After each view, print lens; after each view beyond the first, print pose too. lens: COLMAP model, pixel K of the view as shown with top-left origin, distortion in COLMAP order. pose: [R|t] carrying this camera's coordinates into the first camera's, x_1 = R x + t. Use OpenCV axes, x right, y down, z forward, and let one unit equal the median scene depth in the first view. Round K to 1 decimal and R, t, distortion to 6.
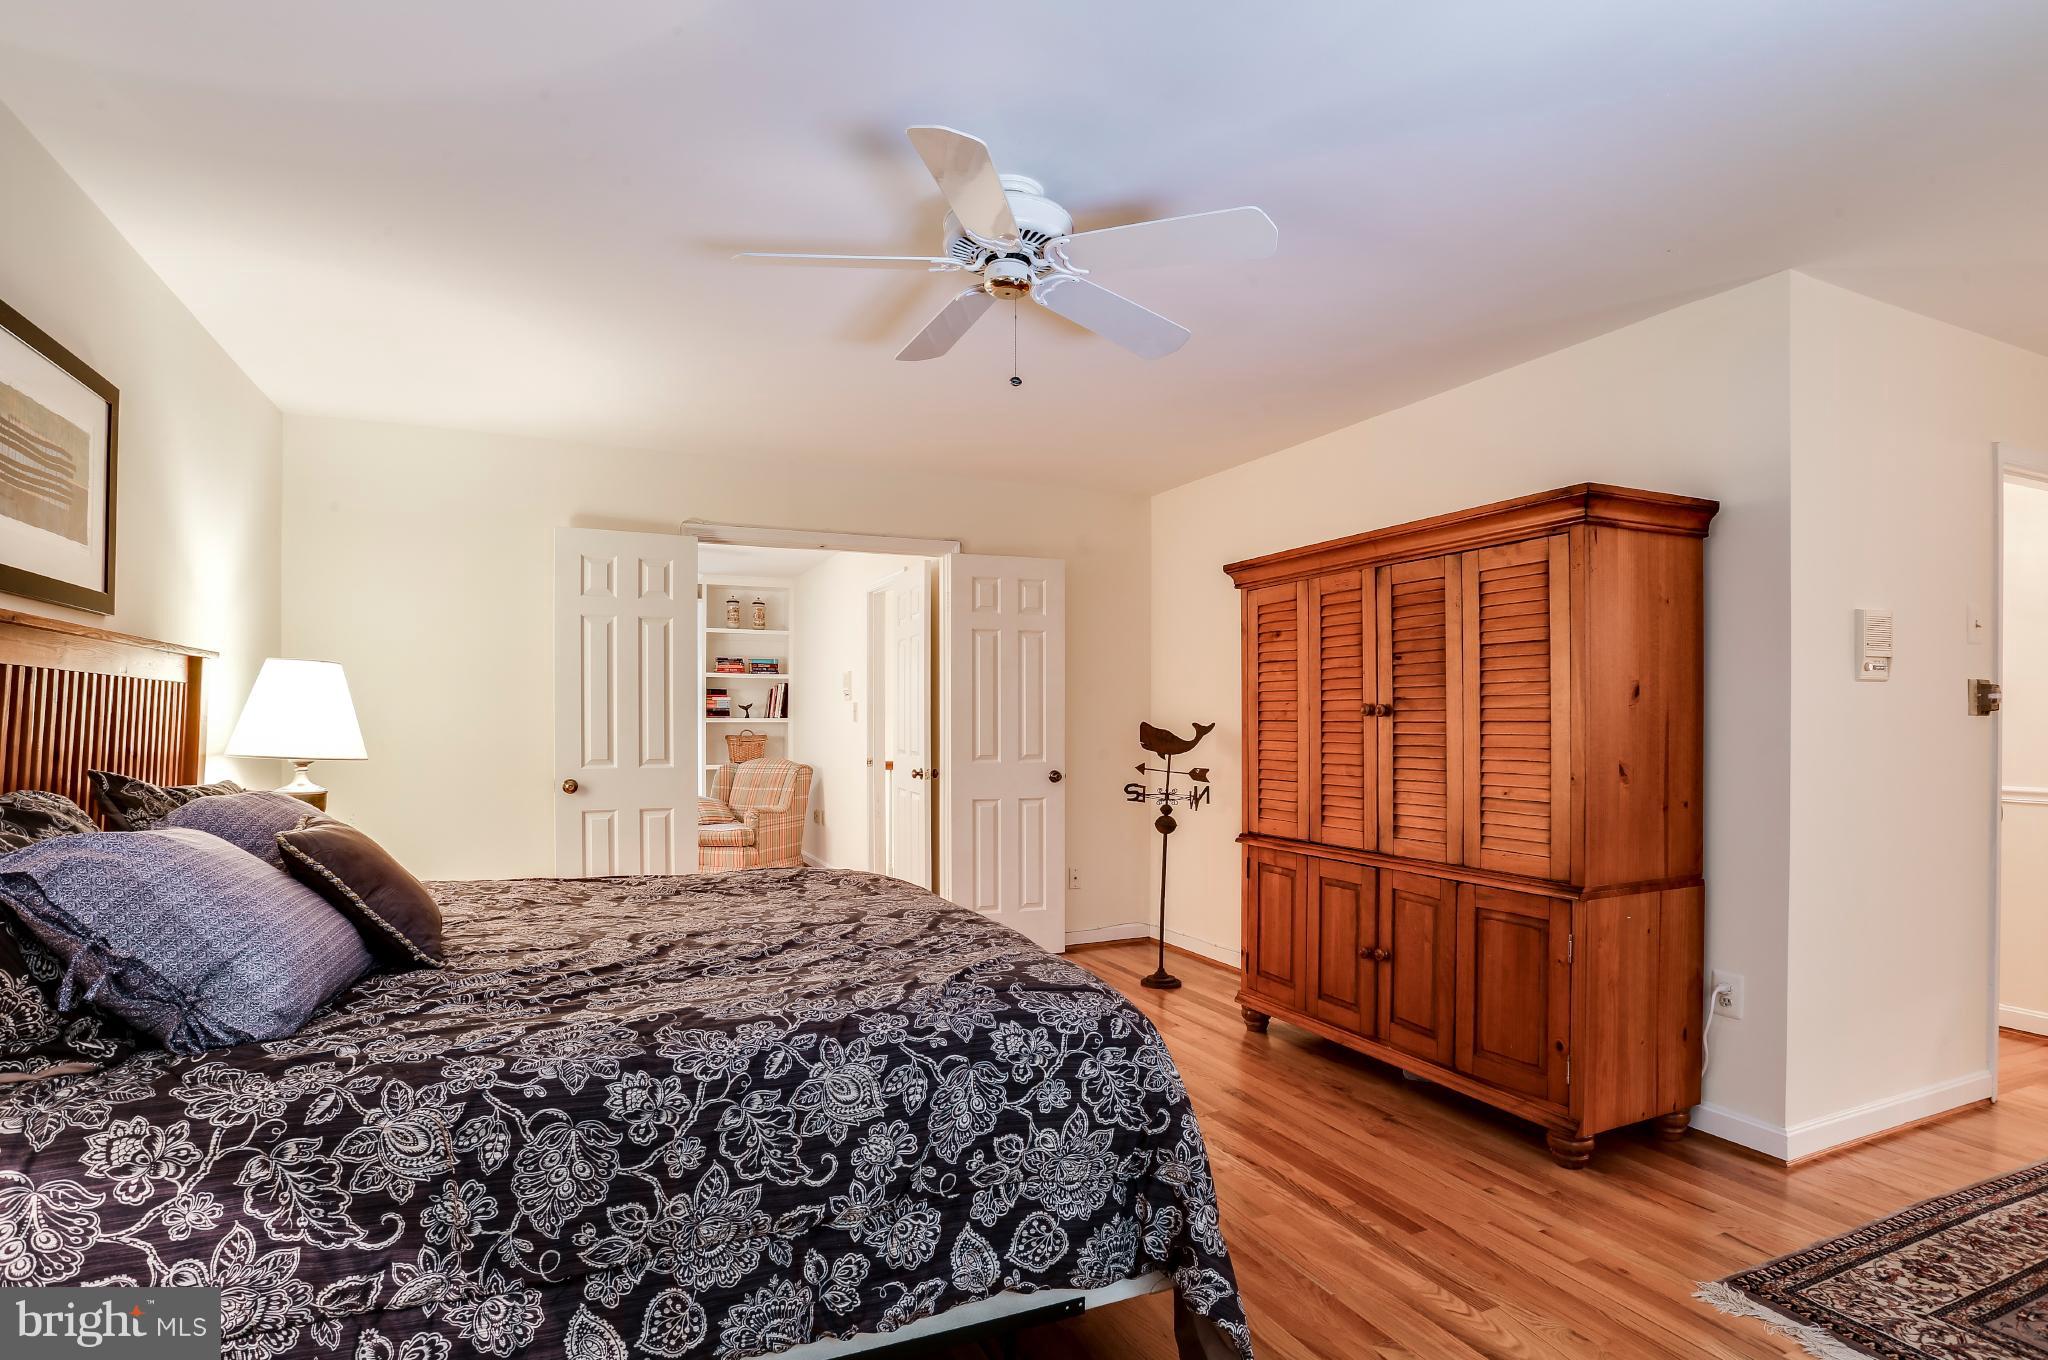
lens RADIAL K [[1020.9, 0, 1029.1], [0, 1020.9, 690.2], [0, 0, 1]] dist [-0.038039, 0.005223]
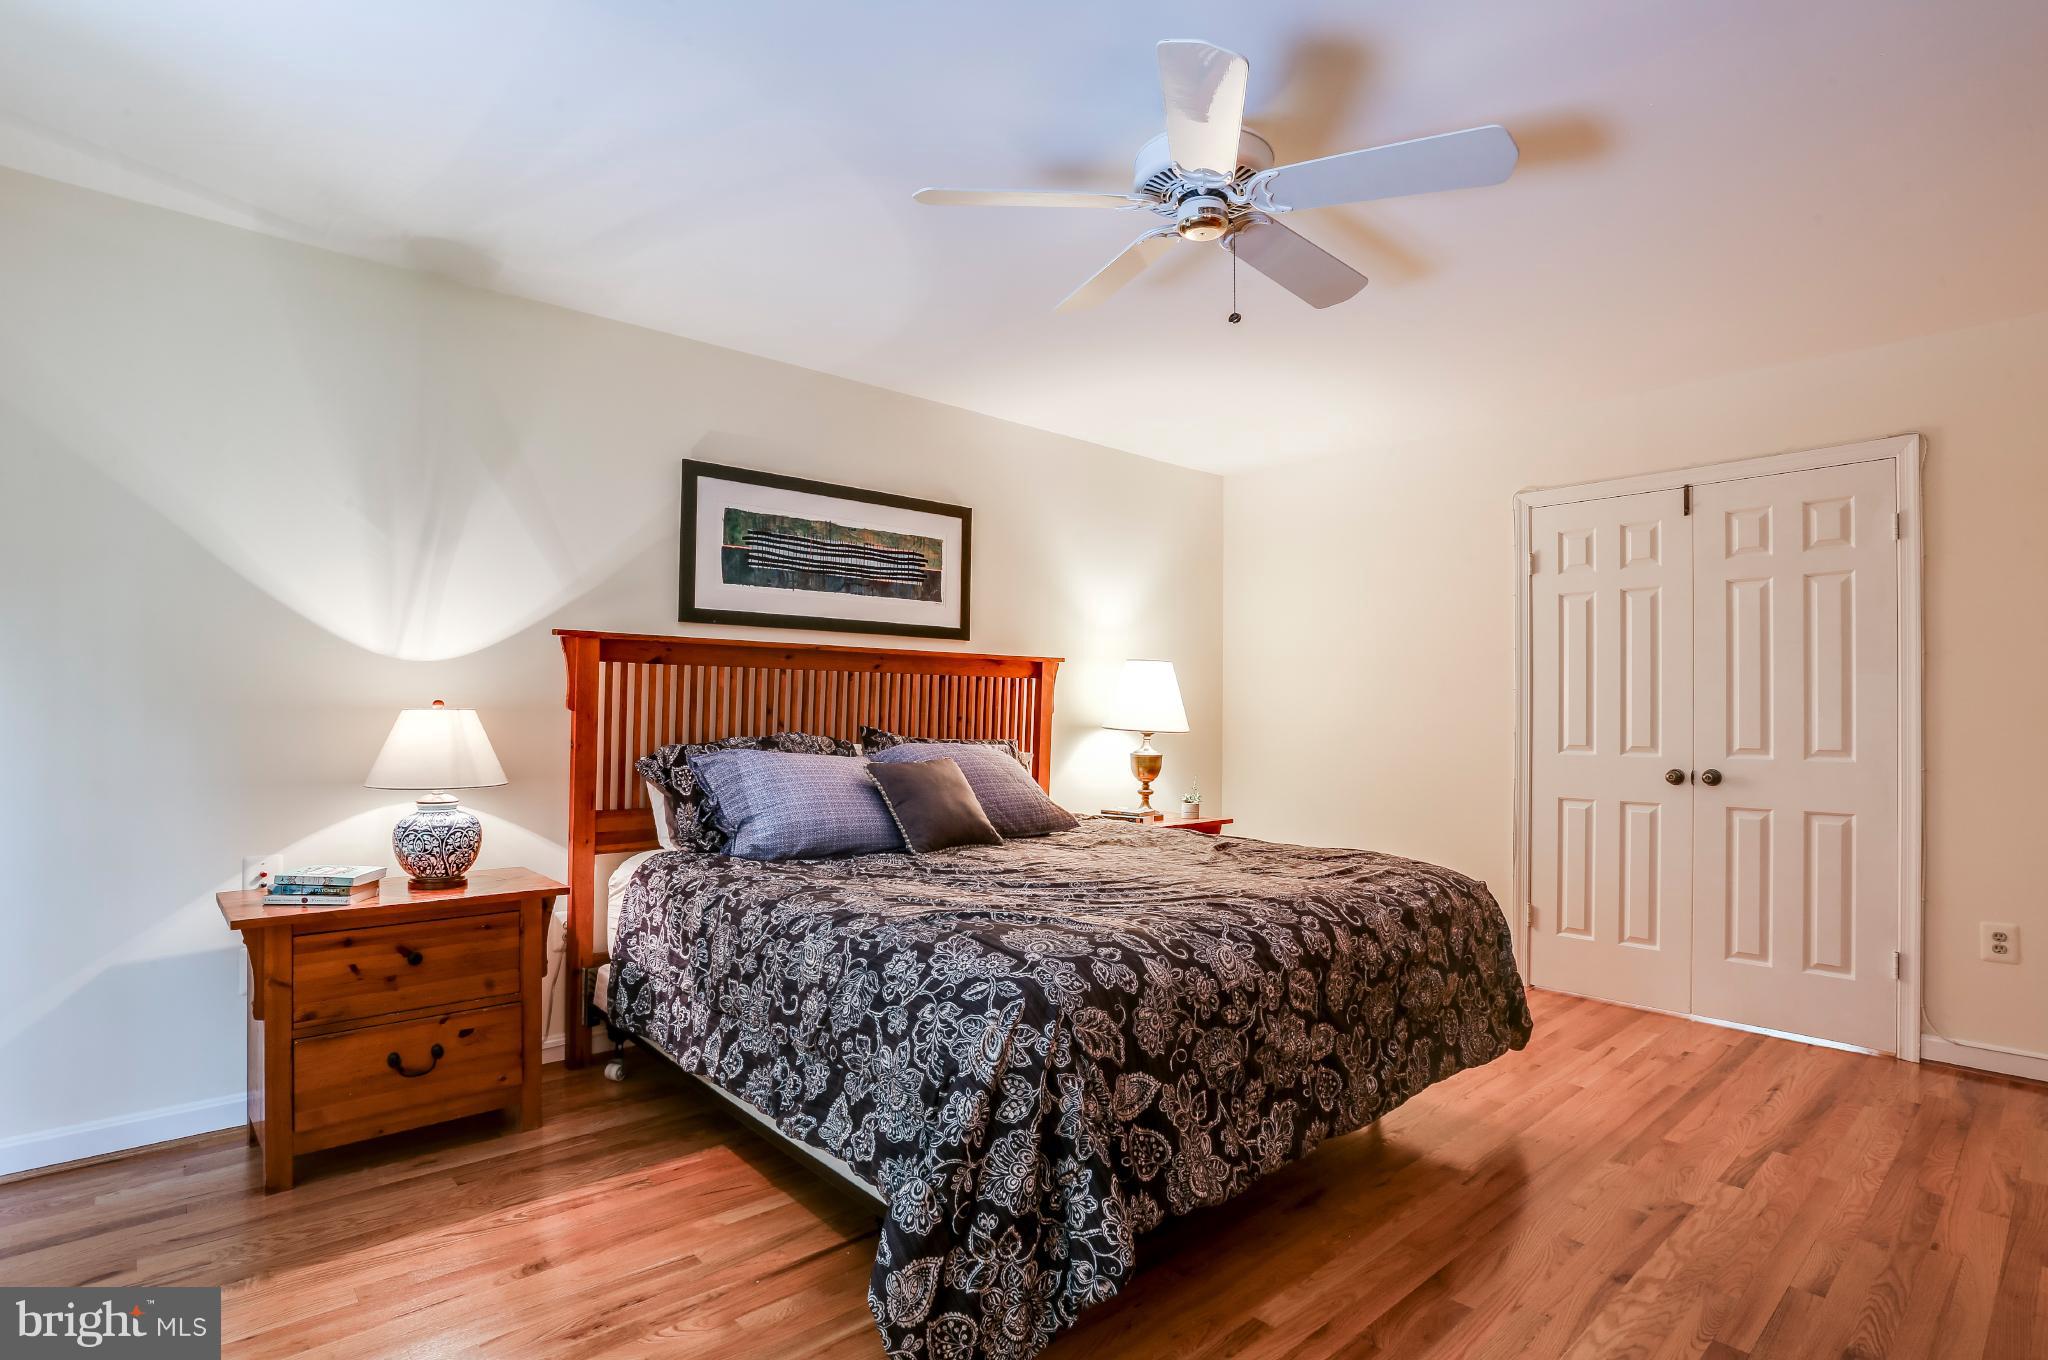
lens RADIAL K [[1020.9, 0, 1026.2], [0, 1020.9, 679.3], [0, 0, 1]] dist [-0.038039, 0.005223]
pose [[0.291324, -0.033545, -0.956036, 1.190960], [0.028844, 0.999239, -0.026272, 0.060972], [0.956189, -0.019922, 0.292070, 0.852167]]
